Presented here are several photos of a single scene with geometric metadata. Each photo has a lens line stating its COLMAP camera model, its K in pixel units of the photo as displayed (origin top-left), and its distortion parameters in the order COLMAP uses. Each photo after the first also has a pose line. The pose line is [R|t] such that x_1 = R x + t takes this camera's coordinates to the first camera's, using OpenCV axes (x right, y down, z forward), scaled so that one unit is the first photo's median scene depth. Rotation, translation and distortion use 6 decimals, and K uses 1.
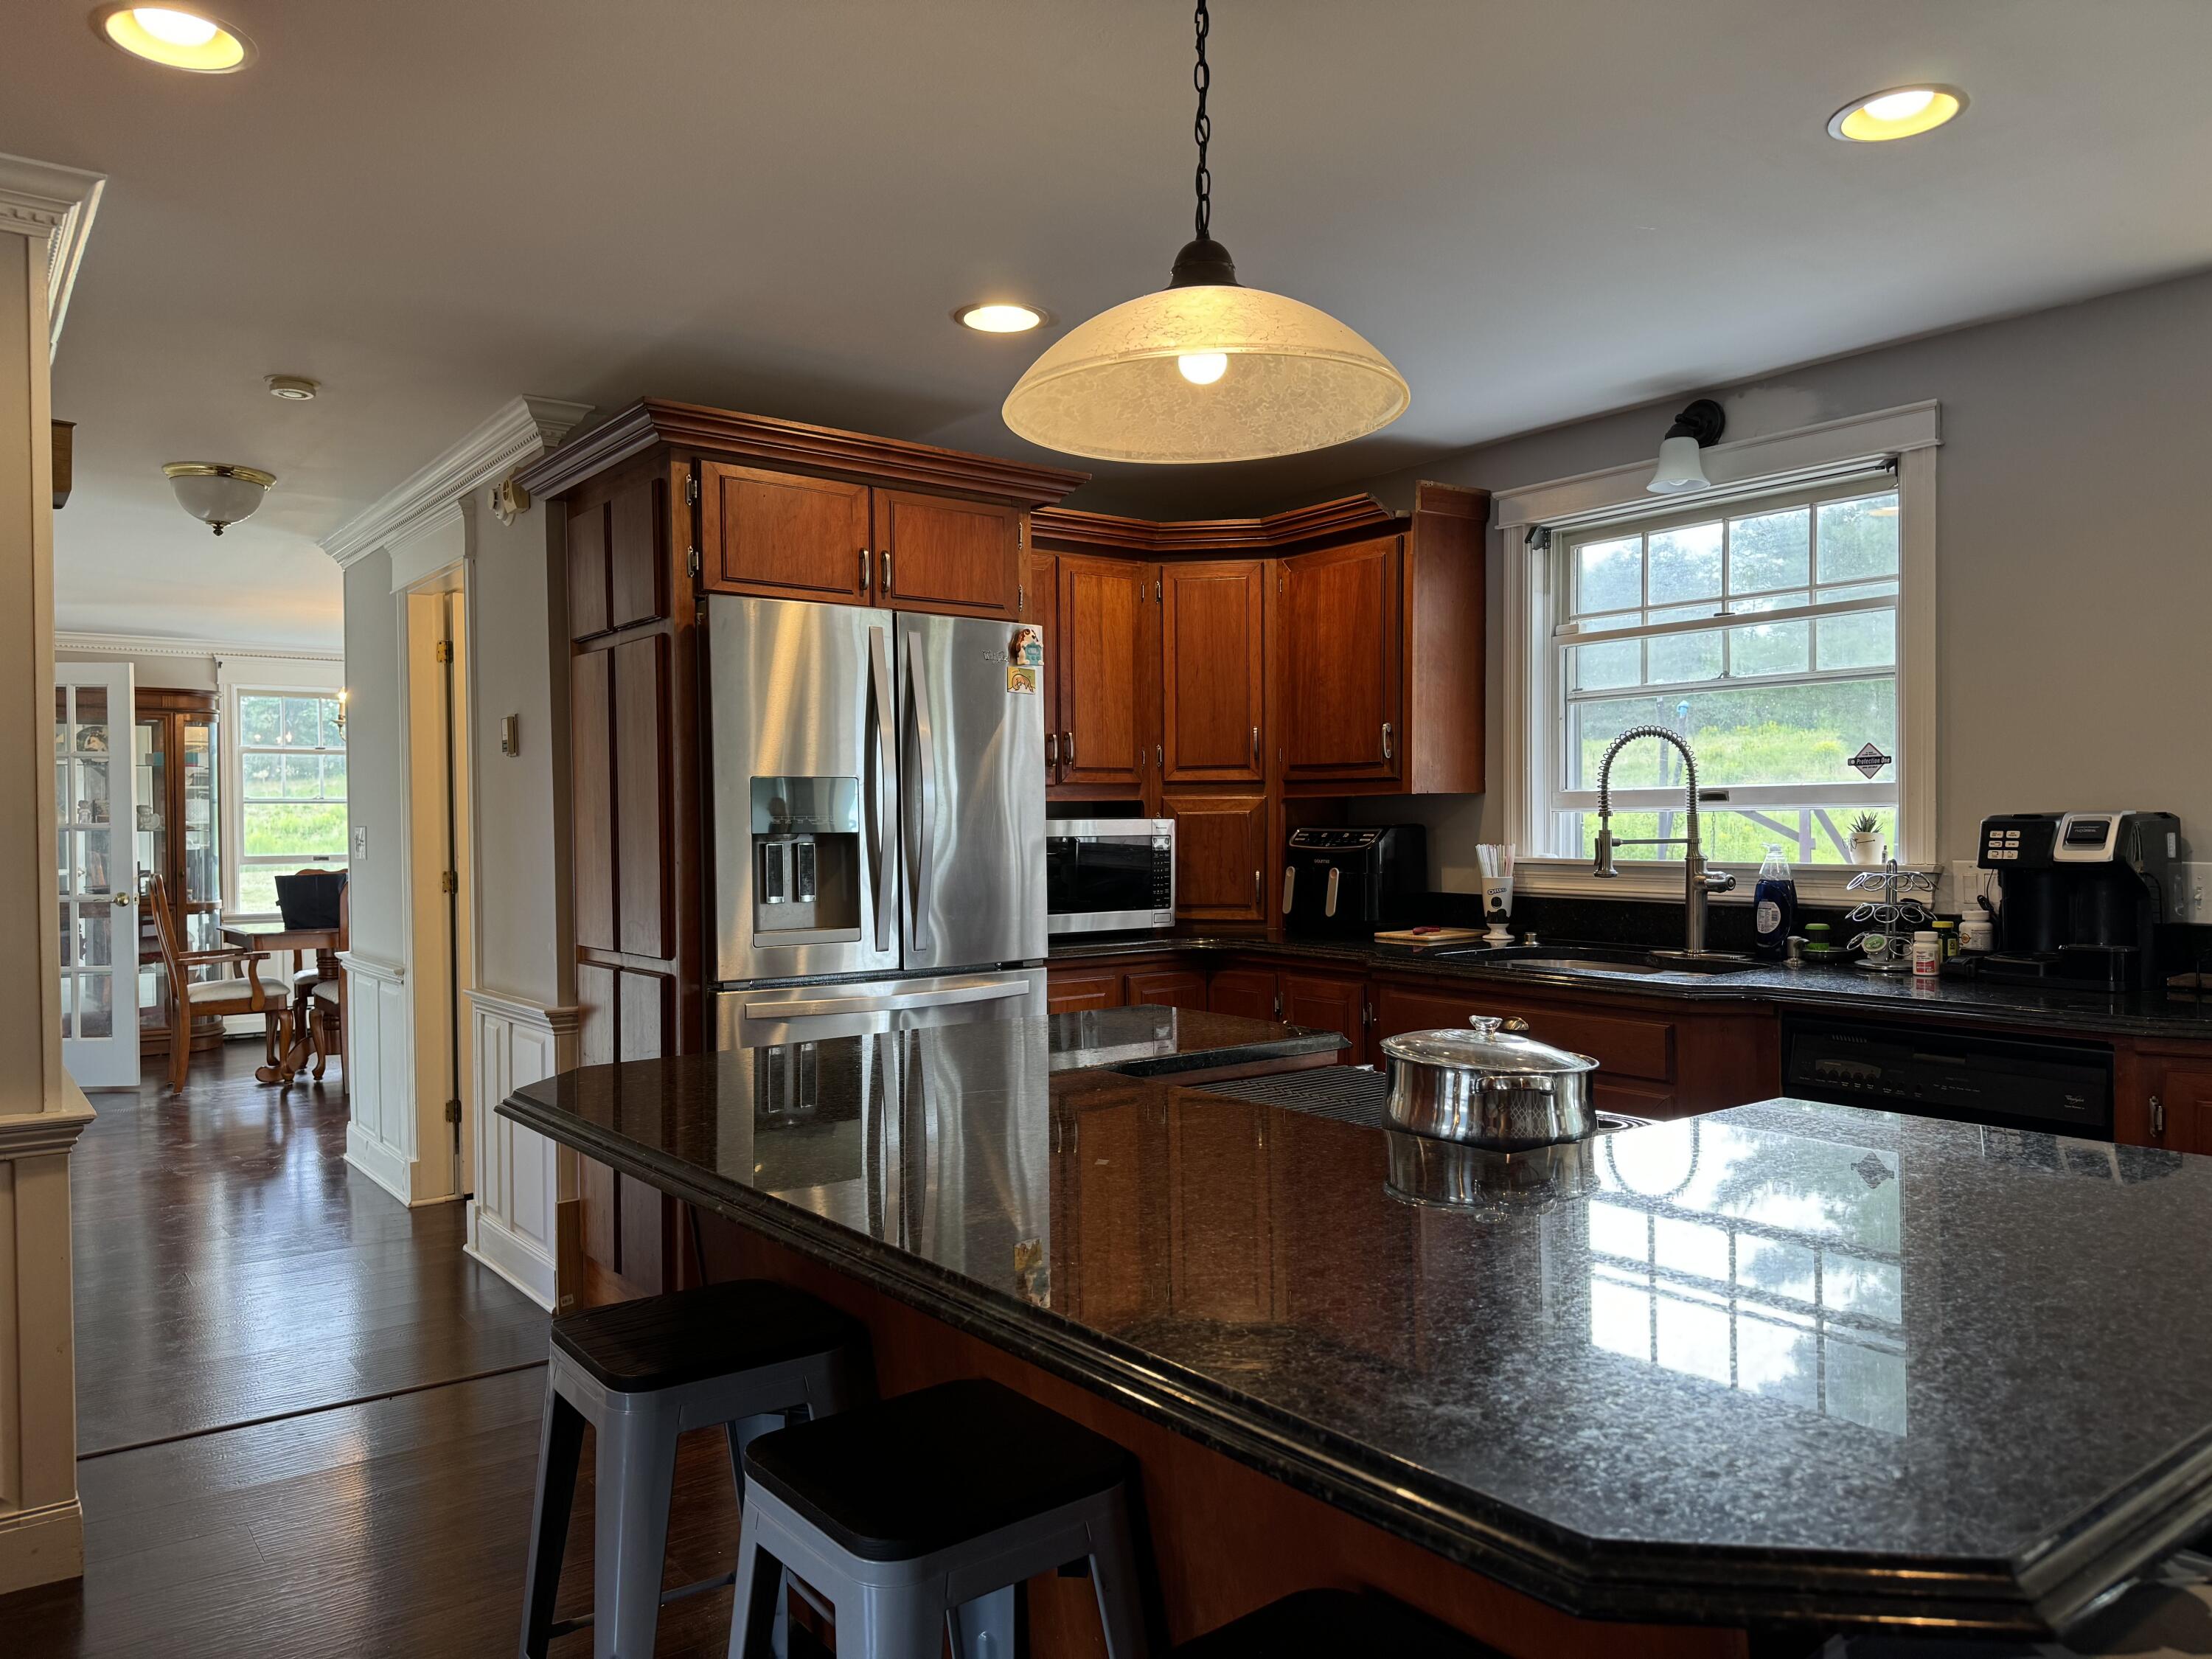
lens RADIAL K [[1530.7, 0, 1103.7], [0, 1530.7, 823.5], [0, 0, 1]] dist [0.020249, -0.003044]
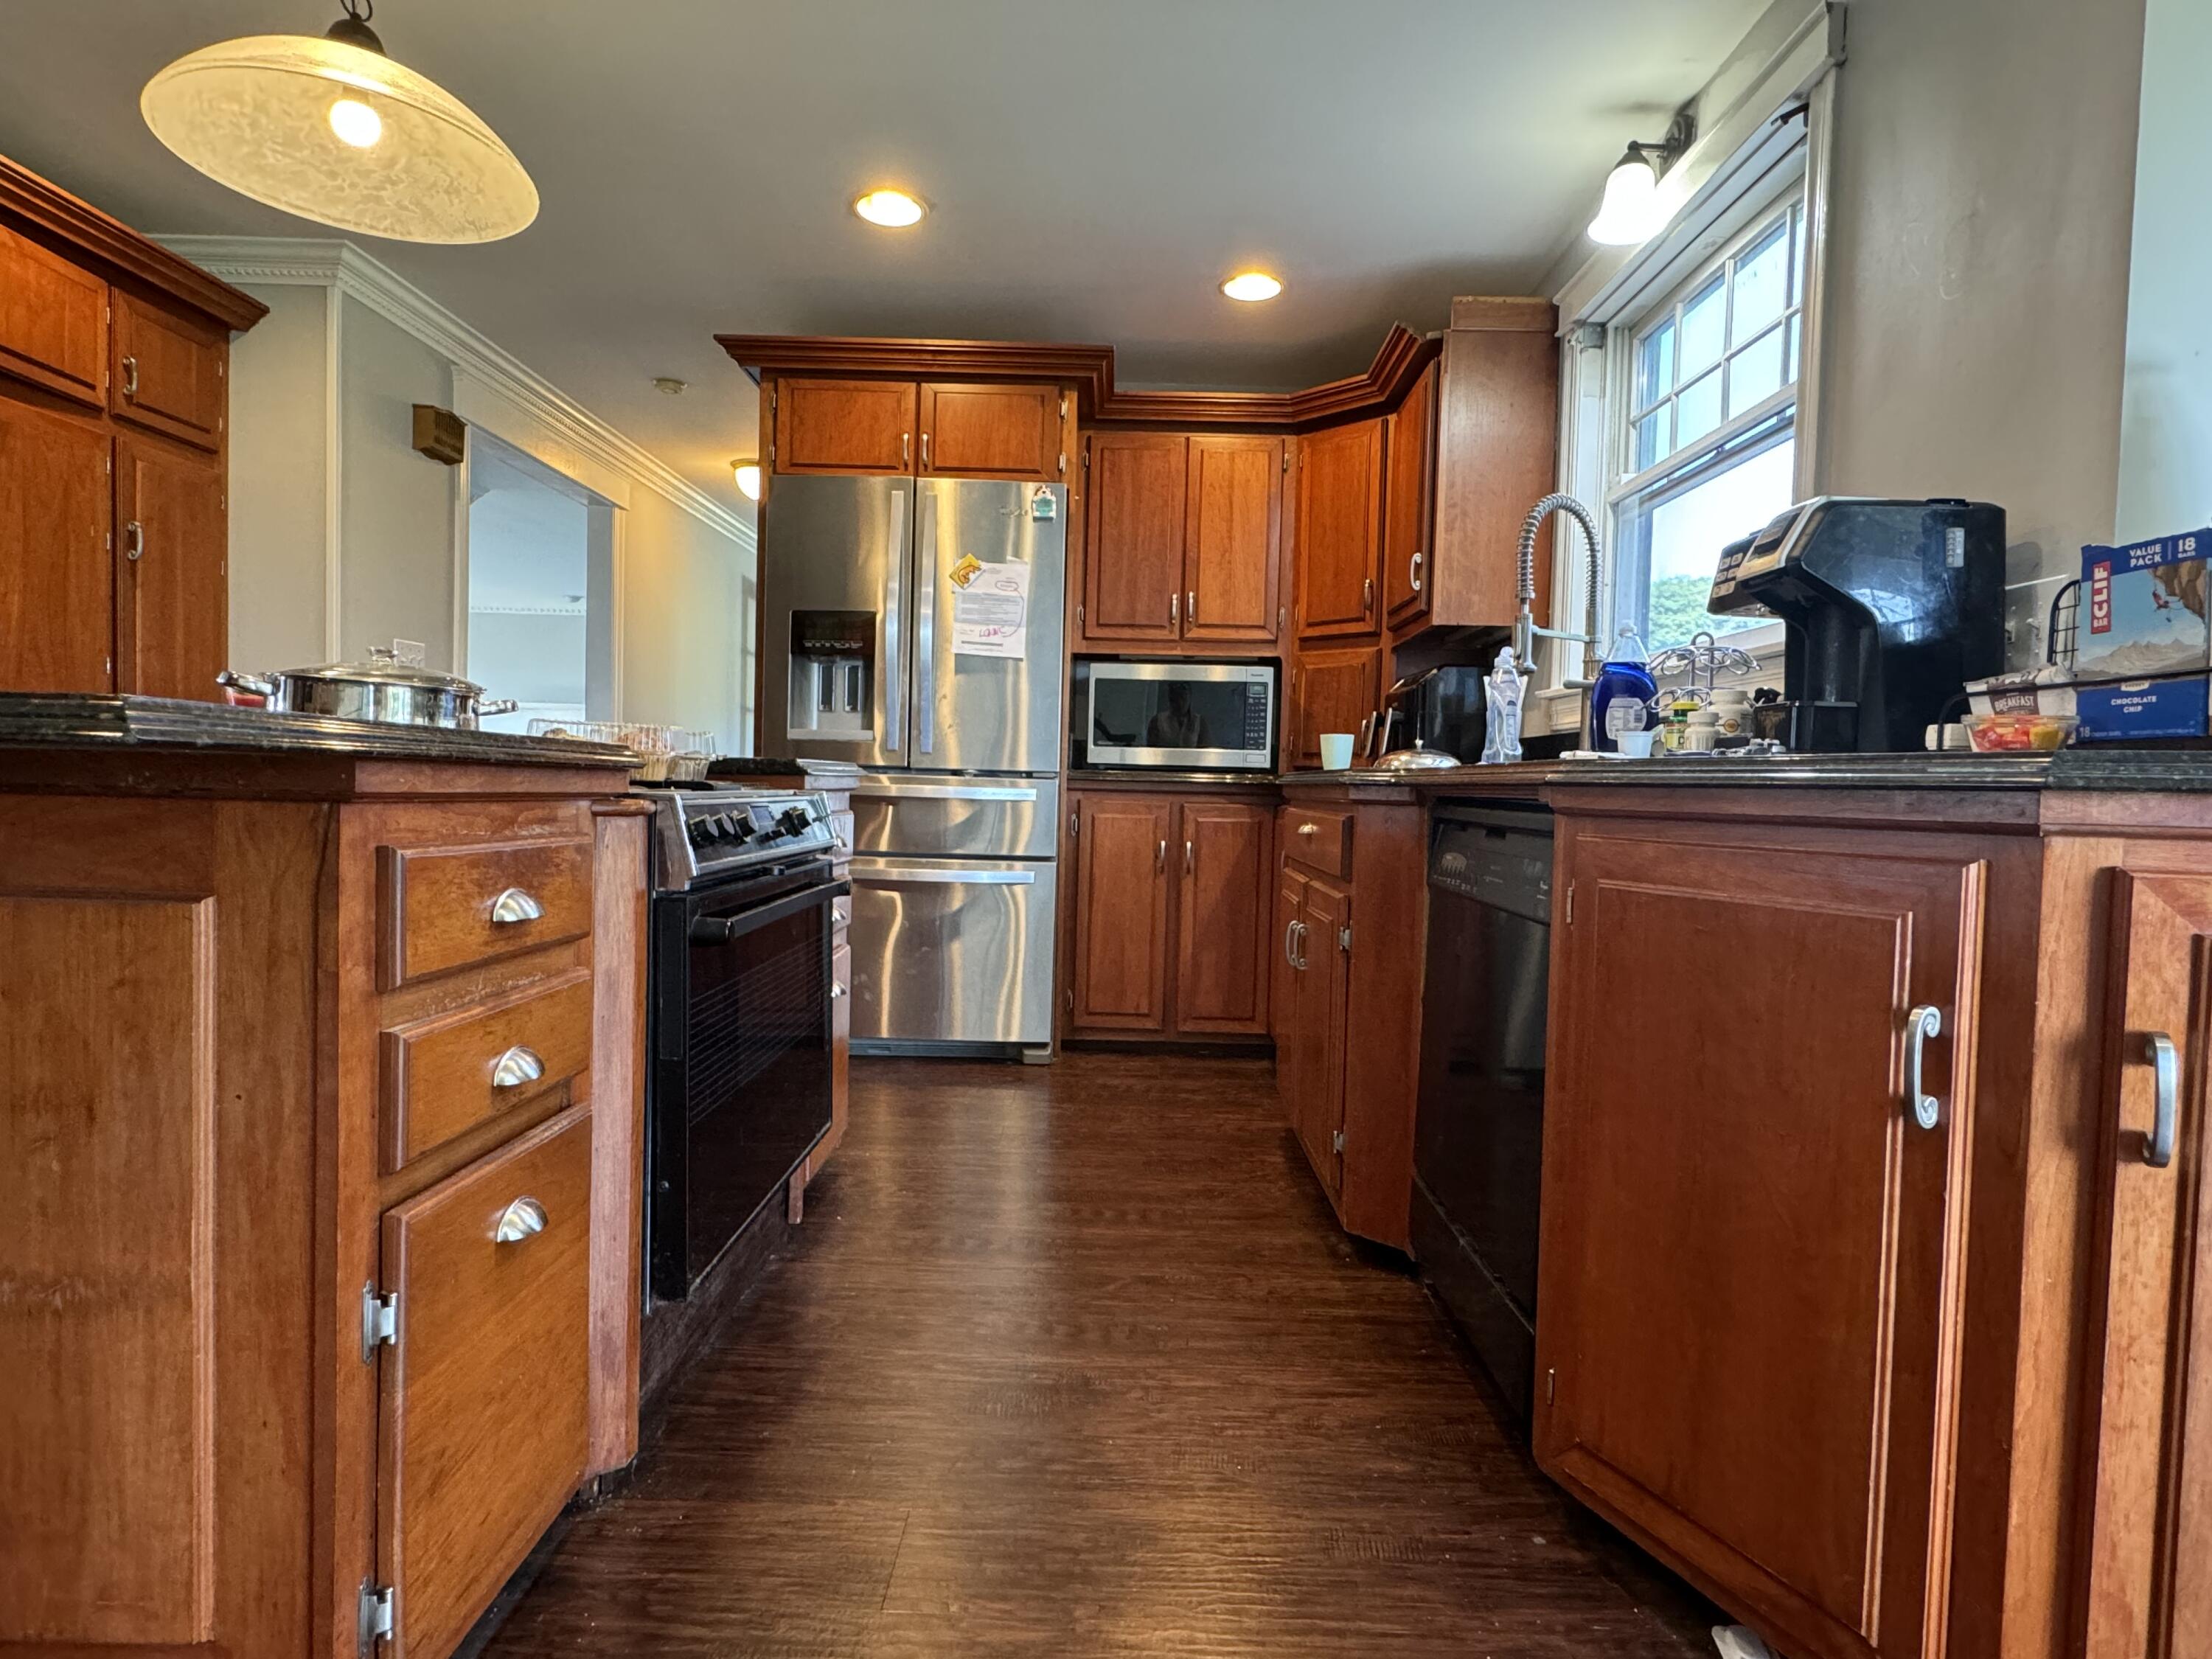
lens RADIAL K [[1221.9, 0, 1110.2], [0, 1221.9, 837.4], [0, 0, 1]] dist [-0.000616, -0.000585]
pose [[0.798789, 0.050584, -0.599481, 0.487291], [-0.031380, 0.998606, 0.042449, 0.085107], [0.600792, -0.015096, 0.799263, 0.248079]]
